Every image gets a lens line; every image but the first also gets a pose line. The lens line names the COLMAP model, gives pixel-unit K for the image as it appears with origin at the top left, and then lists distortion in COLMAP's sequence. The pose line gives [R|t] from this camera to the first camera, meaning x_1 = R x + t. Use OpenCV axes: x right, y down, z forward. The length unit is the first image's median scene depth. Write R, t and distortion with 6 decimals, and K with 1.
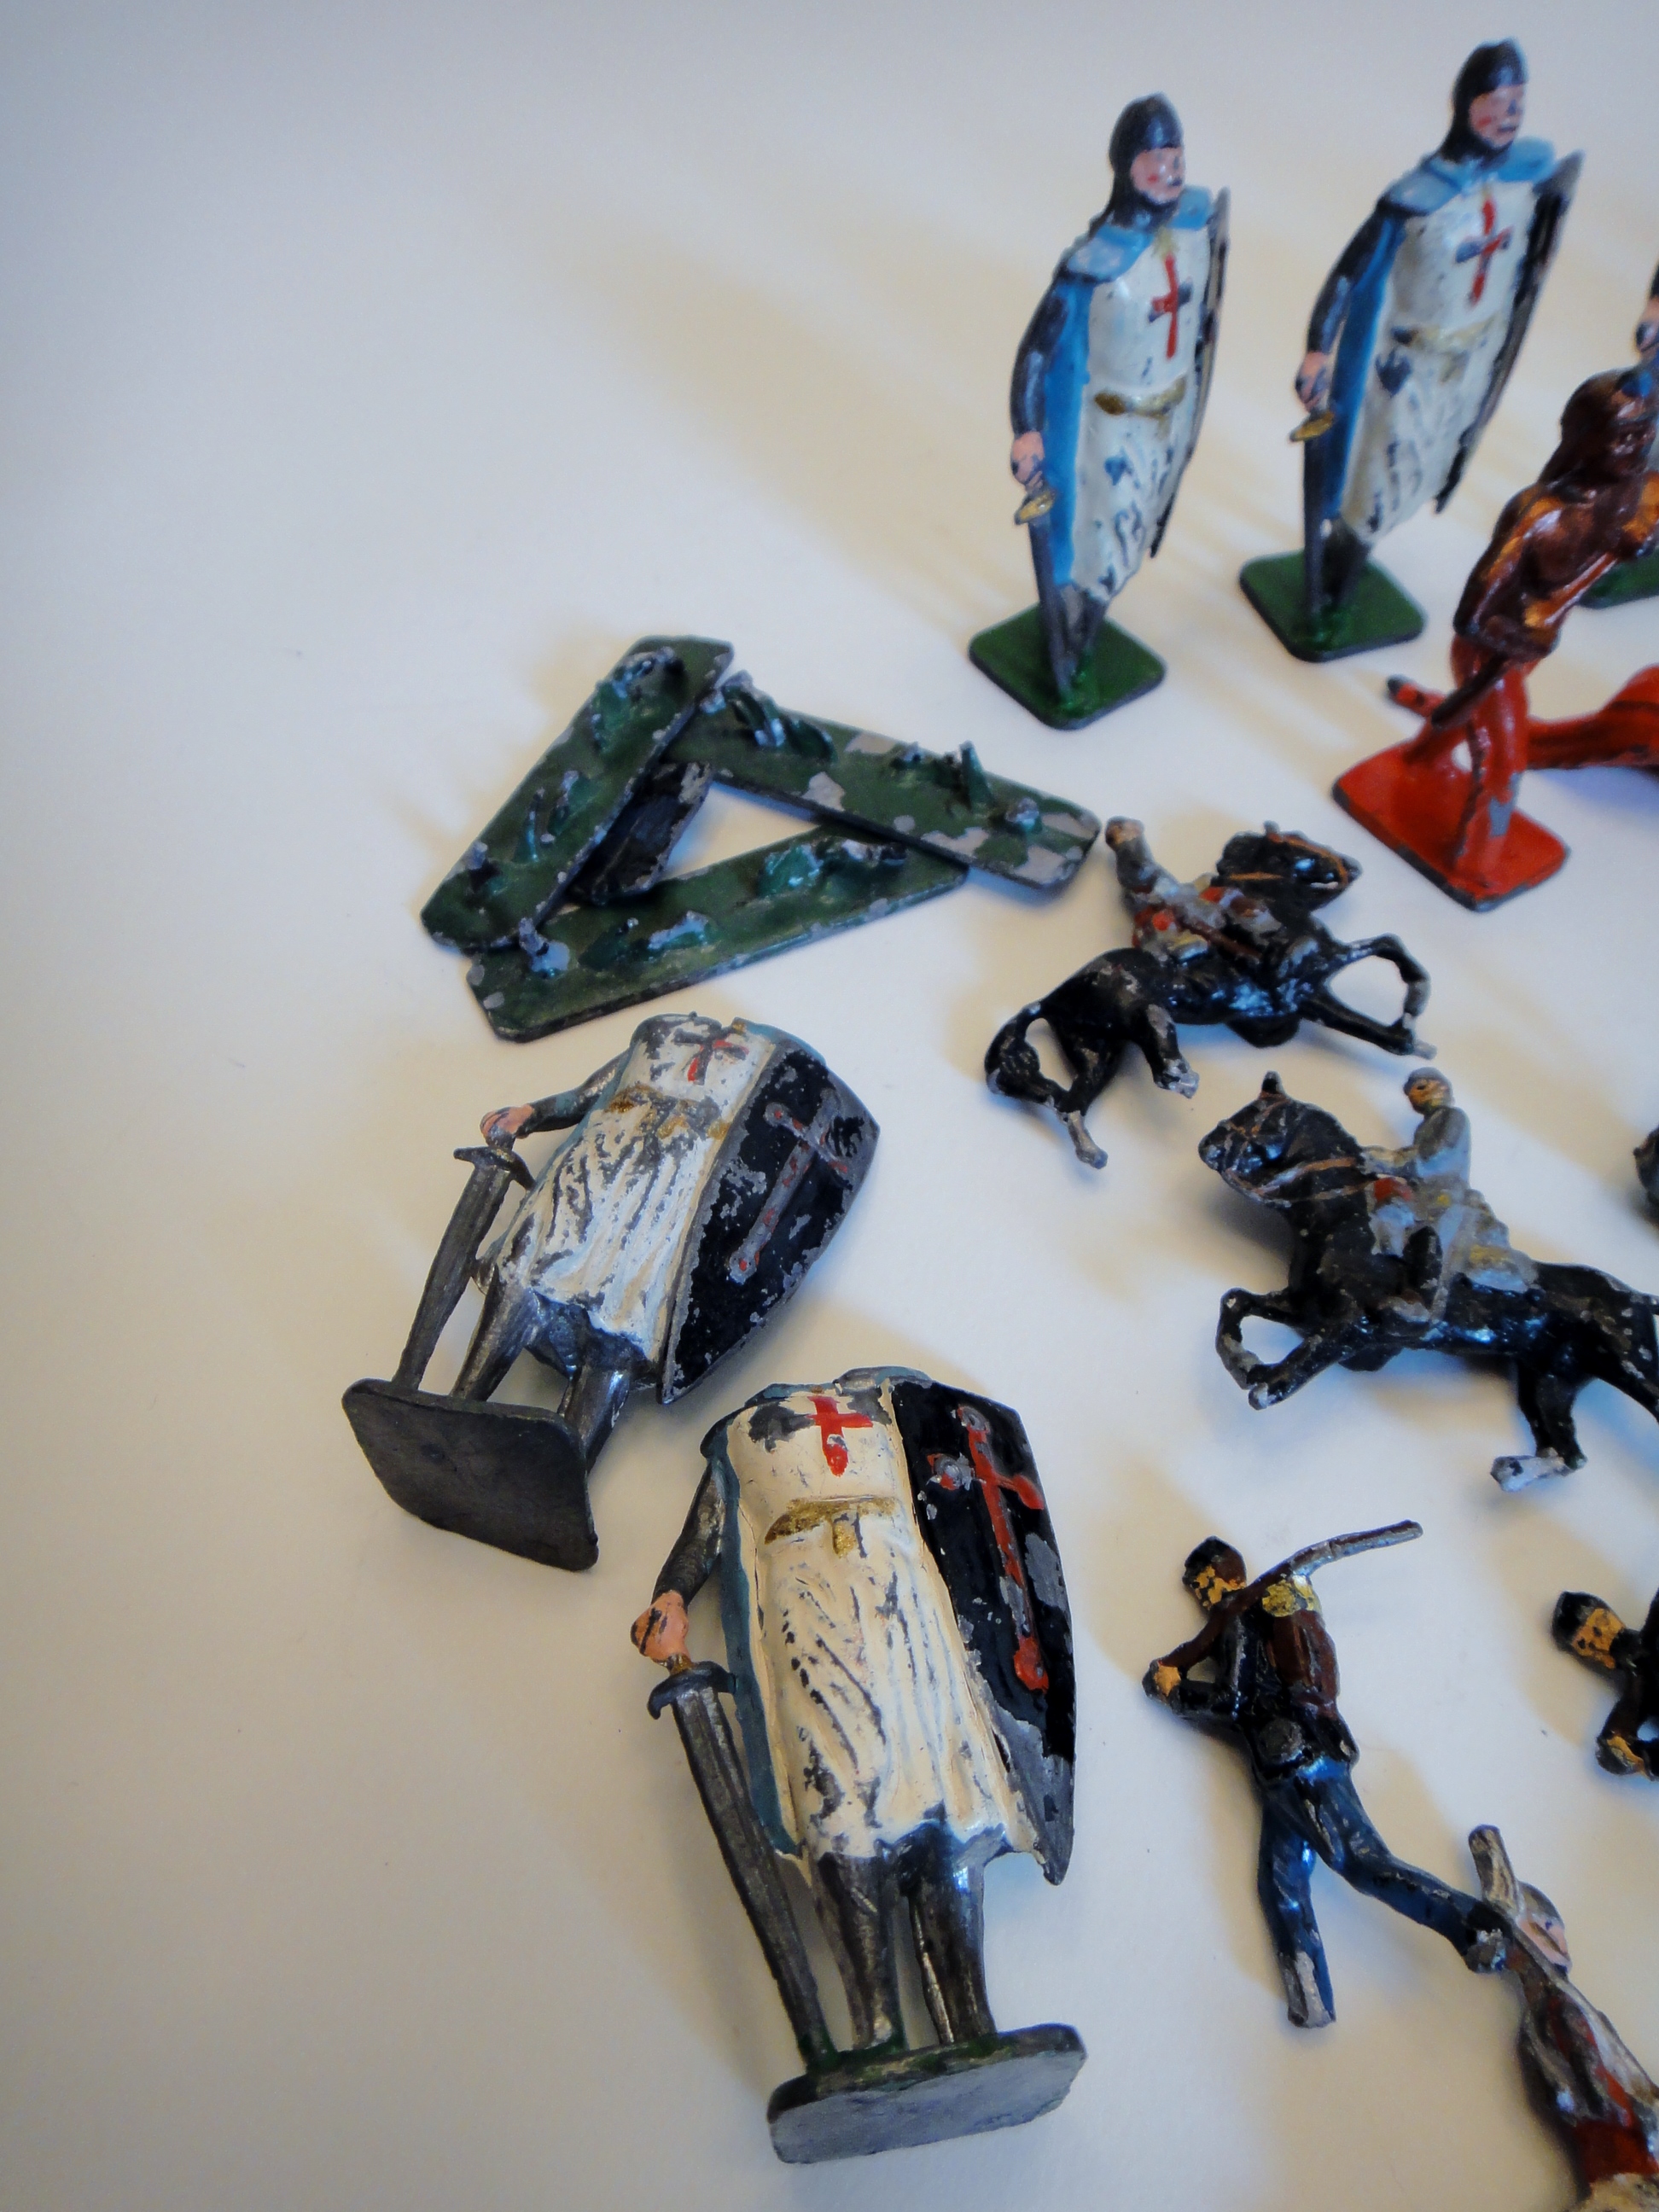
lens RADIAL K [[1651.0, 0, 828.0], [0, 1651.0, 1129.1], [0, 0, 1]] dist [0.022543, -0.009837]
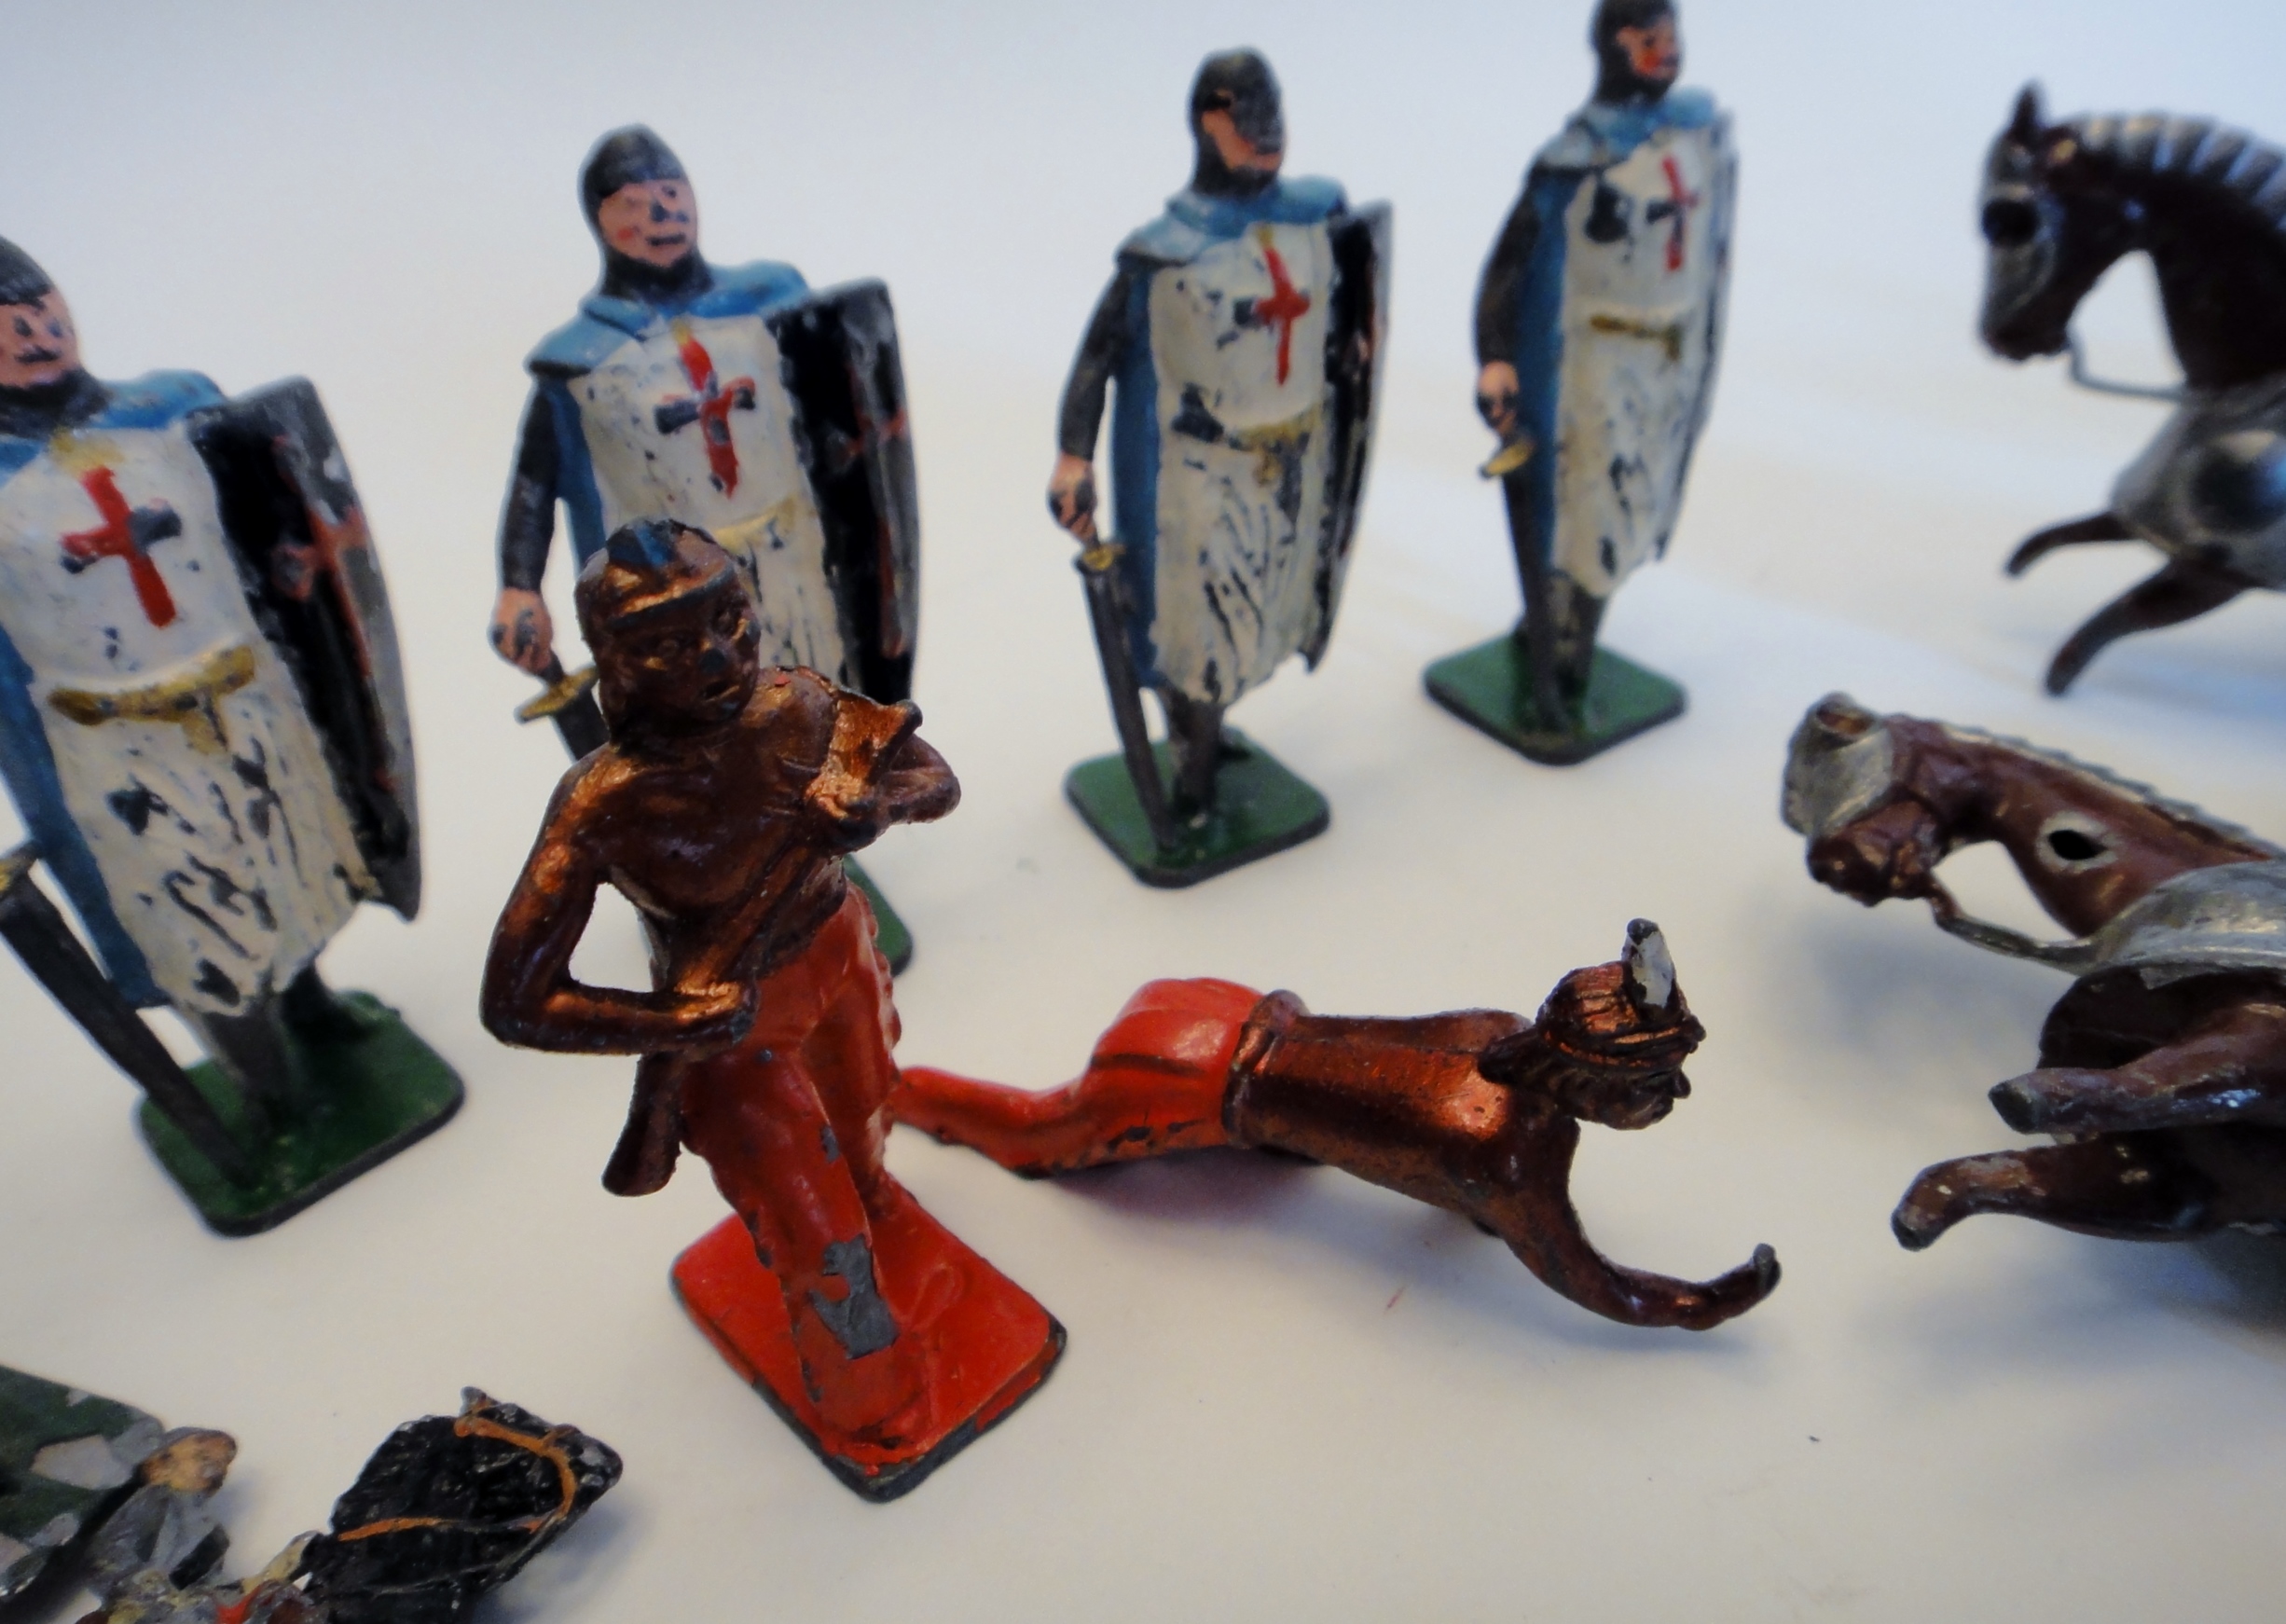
lens RADIAL K [[1794.7, 0, 1139.6], [0, 1794.7, 793.5], [0, 0, 1]] dist [0.013763, 0.000508]
pose [[0.983641, -0.141726, 0.111190, 0.488874], [0.171940, 0.922762, -0.344886, -0.140013], [-0.053723, 0.358362, 0.932036, 0.435025]]
